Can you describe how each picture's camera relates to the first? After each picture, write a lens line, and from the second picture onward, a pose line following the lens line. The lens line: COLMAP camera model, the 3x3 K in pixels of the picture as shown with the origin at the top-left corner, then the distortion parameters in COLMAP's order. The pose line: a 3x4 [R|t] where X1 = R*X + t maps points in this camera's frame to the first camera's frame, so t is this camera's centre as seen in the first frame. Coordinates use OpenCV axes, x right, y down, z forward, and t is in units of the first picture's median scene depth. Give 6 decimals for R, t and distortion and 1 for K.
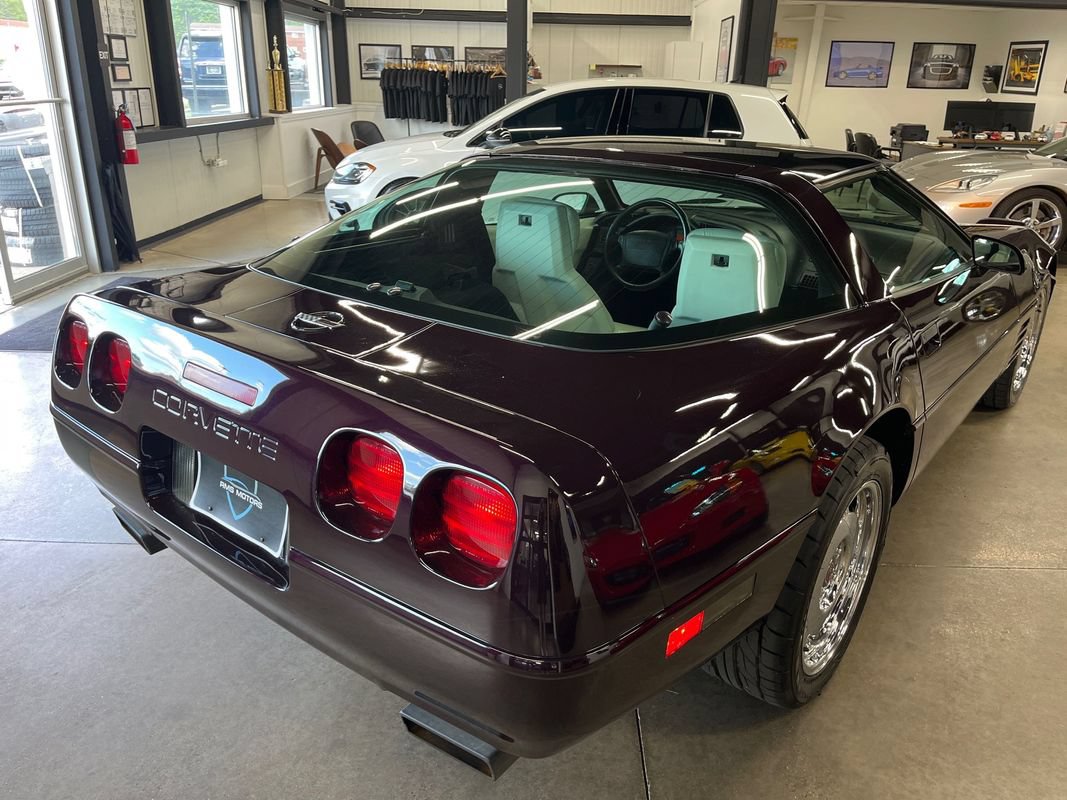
lens RADIAL K [[810.6, 0, 537.4], [0, 810.6, 401.7], [0, 0, 1]] dist [0.081356, -0.117809]
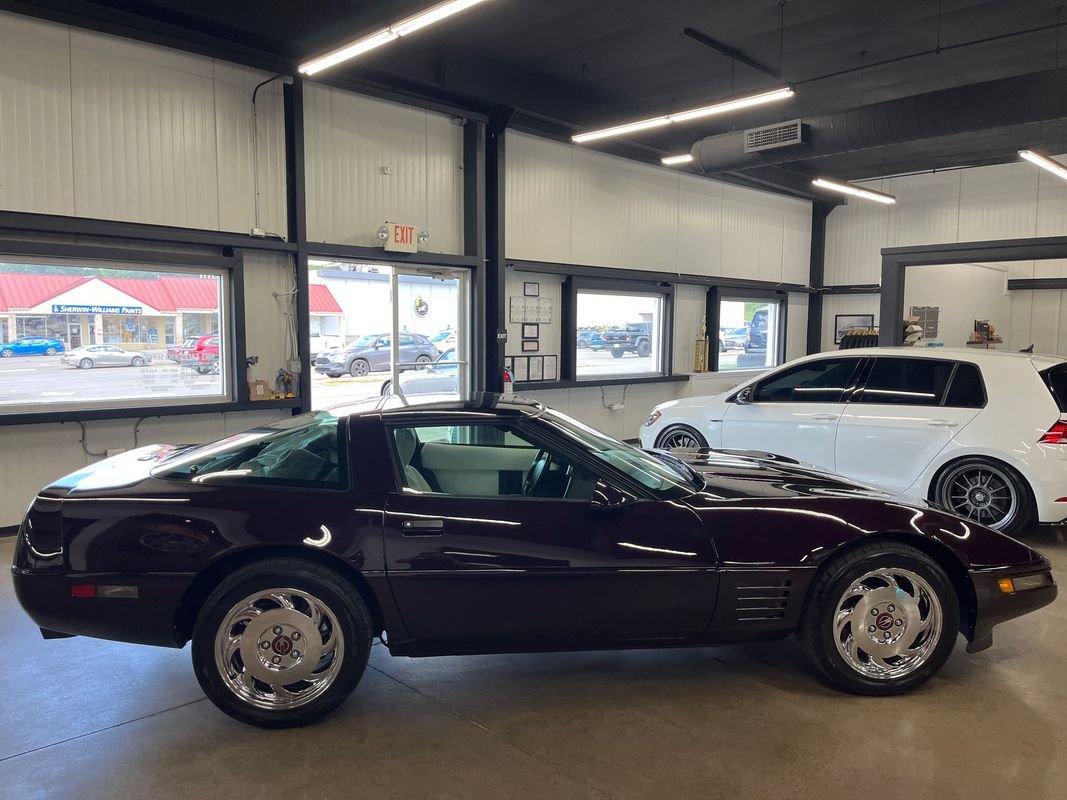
lens RADIAL K [[810.6, 0, 537.4], [0, 810.6, 401.7], [0, 0, 1]] dist [0.081356, -0.117809]
pose [[0.707847, 0.046901, -0.704807, 0.578337], [-0.251659, 0.949065, -0.189589, -0.022886], [0.660015, 0.311571, 0.683596, 0.018169]]
